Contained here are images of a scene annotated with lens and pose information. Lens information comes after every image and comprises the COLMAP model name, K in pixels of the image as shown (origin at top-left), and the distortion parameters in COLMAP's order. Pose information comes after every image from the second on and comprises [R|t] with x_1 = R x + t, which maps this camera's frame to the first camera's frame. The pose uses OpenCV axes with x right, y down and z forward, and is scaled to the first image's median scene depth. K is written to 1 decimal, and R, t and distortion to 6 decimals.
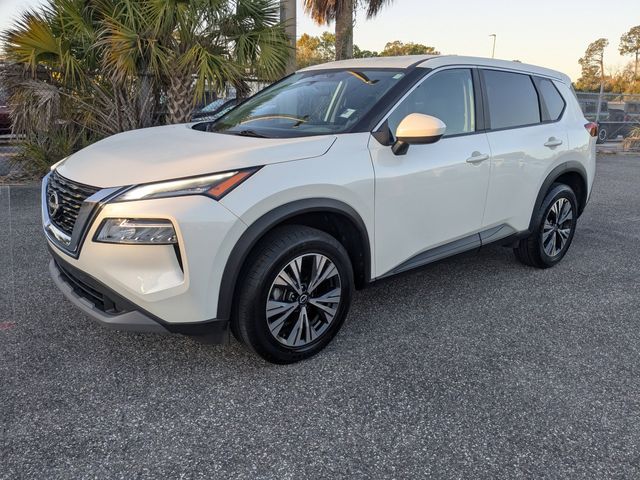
lens RADIAL K [[505.5, 0, 309.0], [0, 505.5, 244.5], [0, 0, 1]] dist [0.044154, -0.081564]
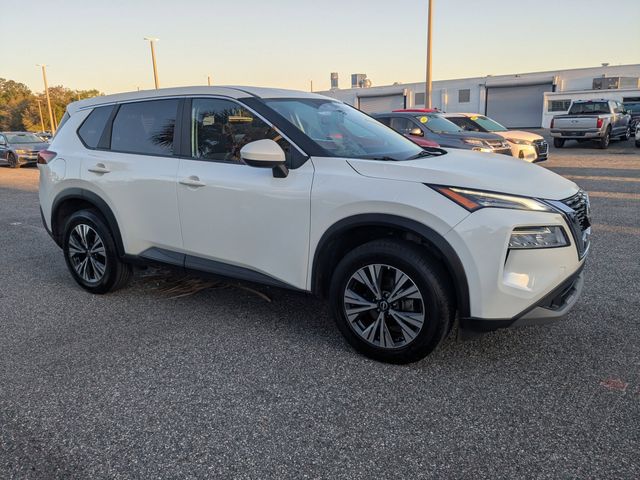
lens RADIAL K [[505.5, 0, 309.0], [0, 505.5, 244.5], [0, 0, 1]] dist [0.044154, -0.081564]
pose [[0.315327, 0.240068, -0.918116, 0.930899], [-0.291300, 0.945252, 0.147117, -0.134154], [0.903169, 0.221057, 0.367995, 0.424086]]
